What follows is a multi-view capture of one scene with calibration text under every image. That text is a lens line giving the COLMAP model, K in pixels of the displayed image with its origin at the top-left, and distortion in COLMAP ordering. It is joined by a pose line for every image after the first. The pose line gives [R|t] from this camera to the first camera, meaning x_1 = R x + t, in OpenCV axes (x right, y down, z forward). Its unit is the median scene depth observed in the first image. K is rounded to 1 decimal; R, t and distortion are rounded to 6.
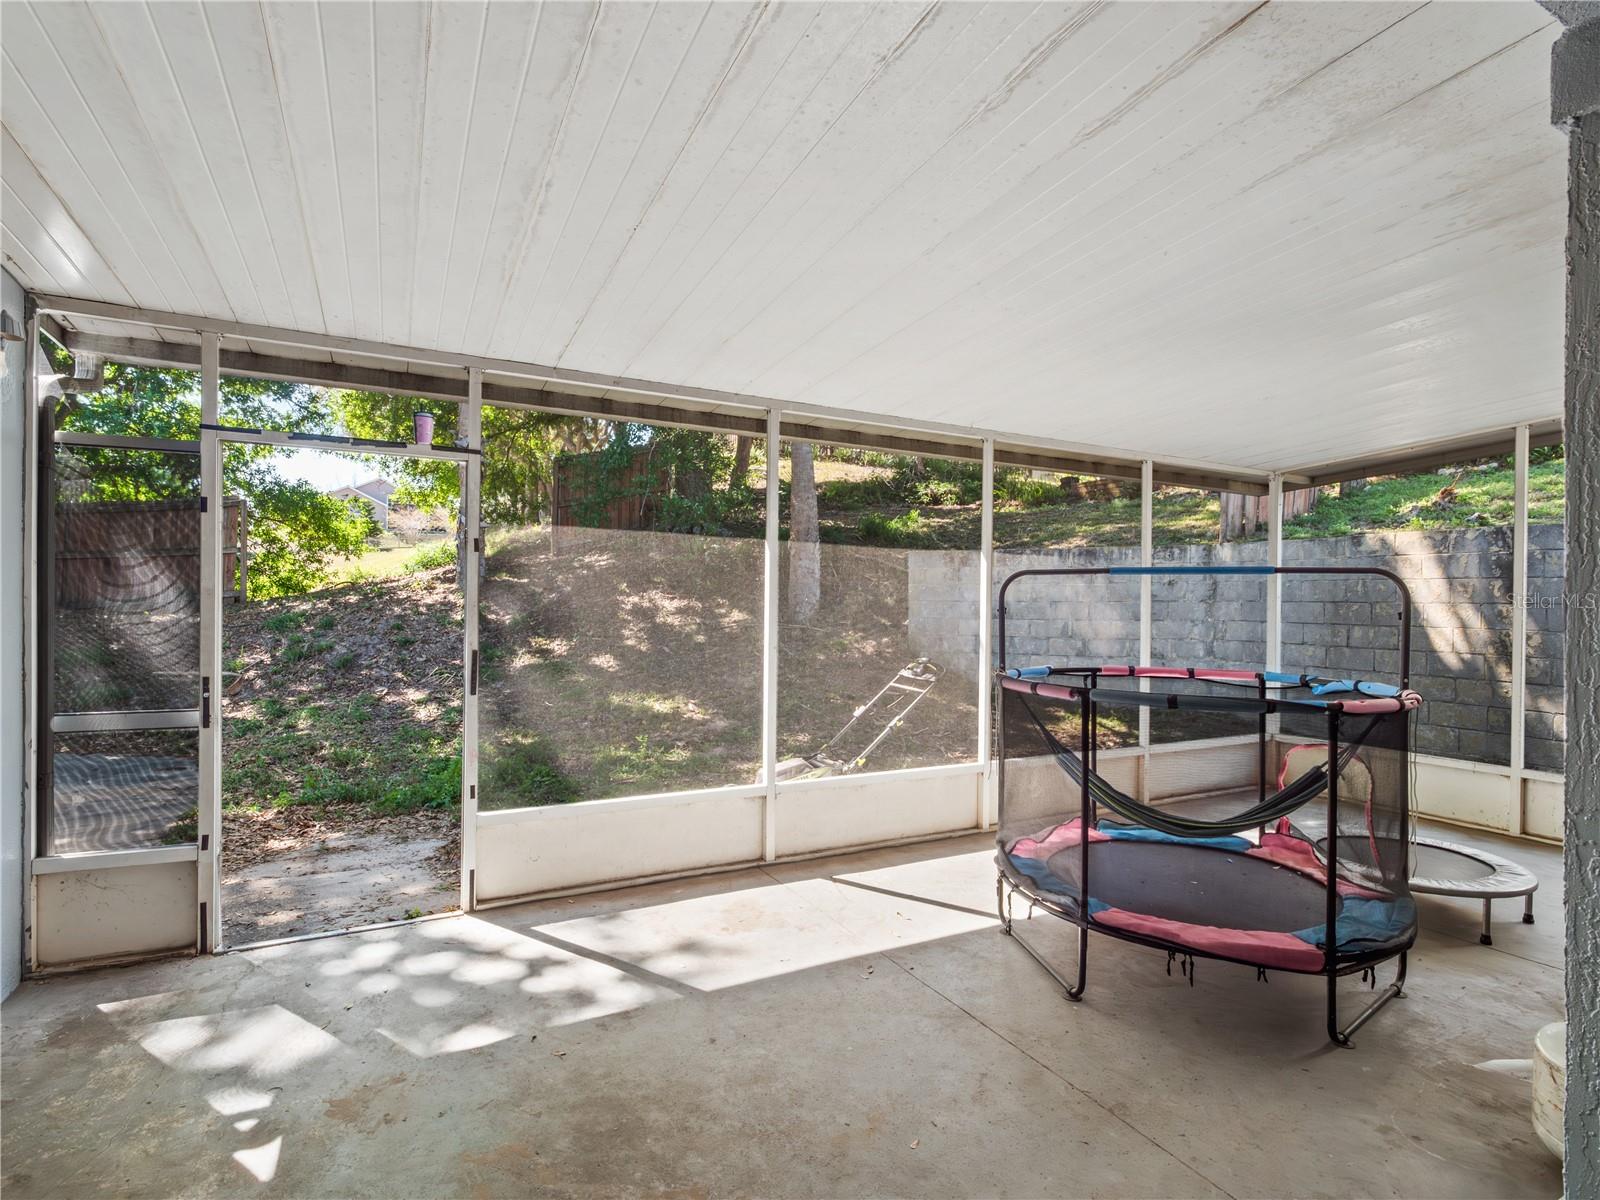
lens RADIAL K [[786.3, 0, 797.8], [0, 786.3, 604.1], [0, 0, 1]] dist [-0.011448, -0.000104]
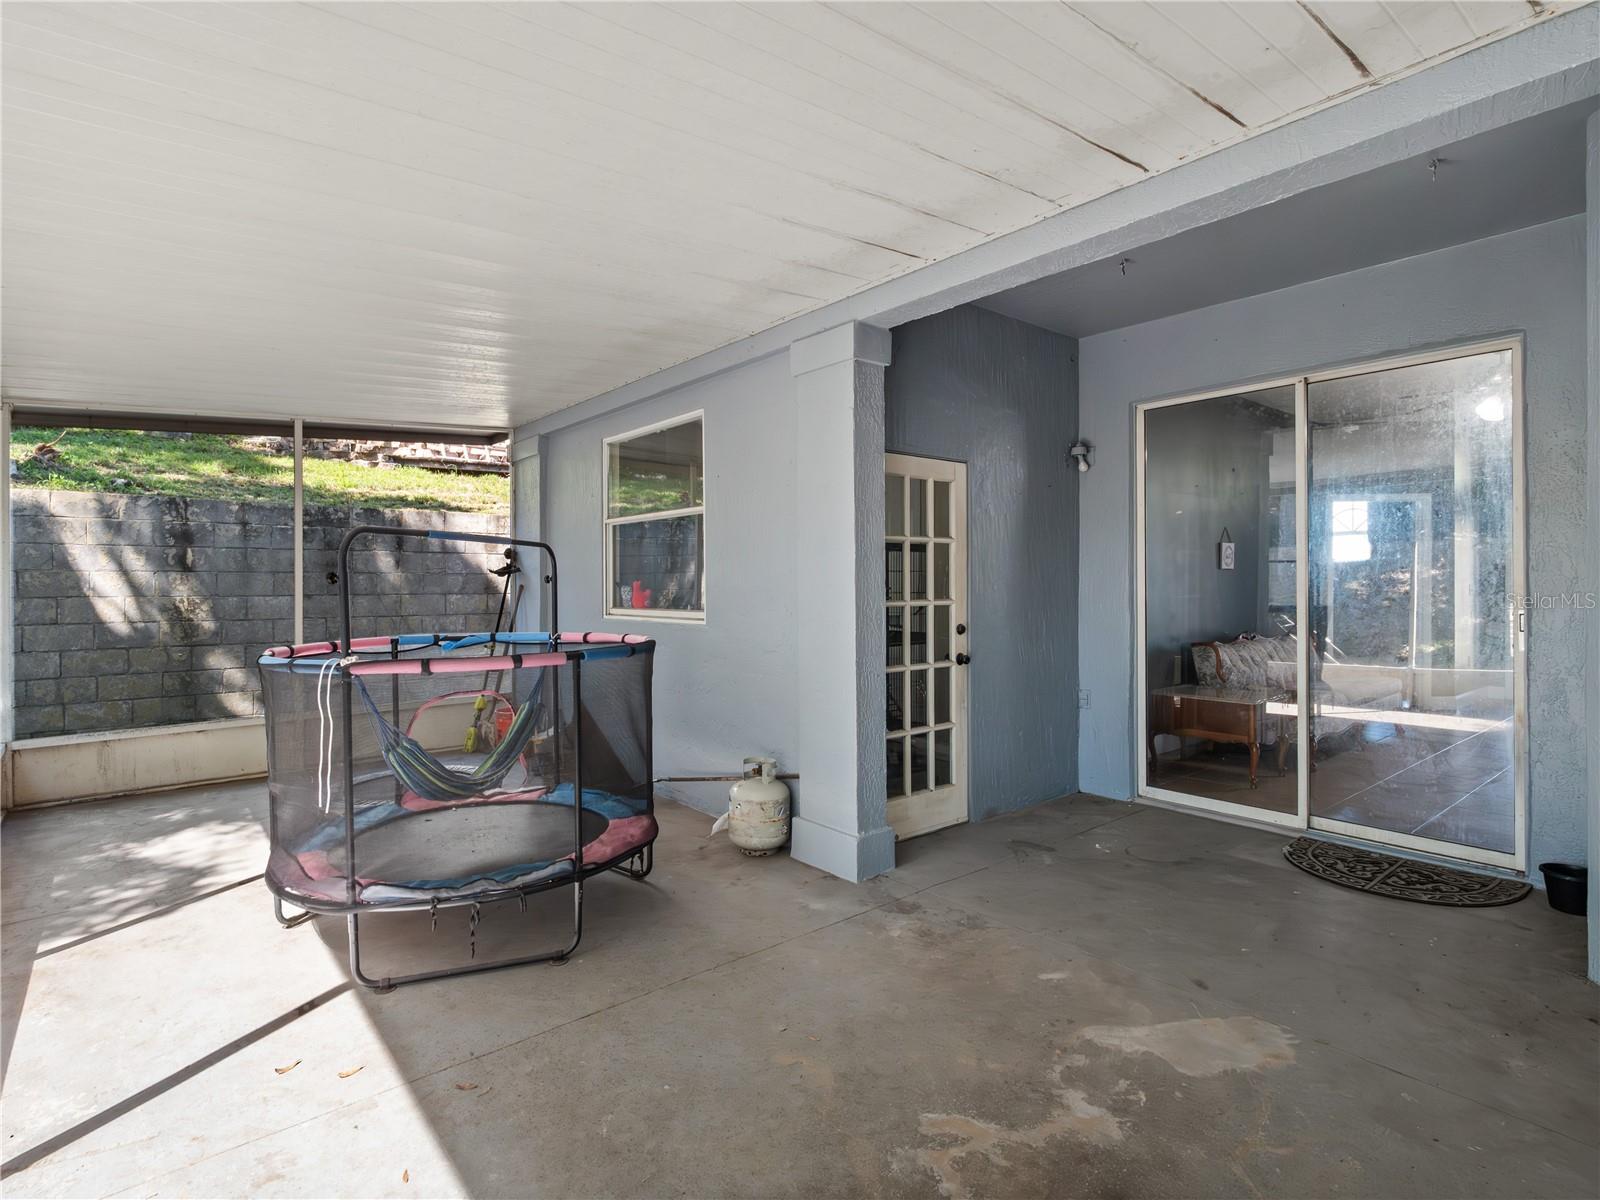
lens RADIAL K [[858.2, 0, 752.2], [0, 858.2, 578.3], [0, 0, 1]] dist [-0.001539, -0.001367]
pose [[-0.200333, -0.006435, 0.979707, -0.353036], [0.006955, 0.999944, 0.007990, 0.005184], [-0.979703, 0.008415, -0.200277, 0.453697]]
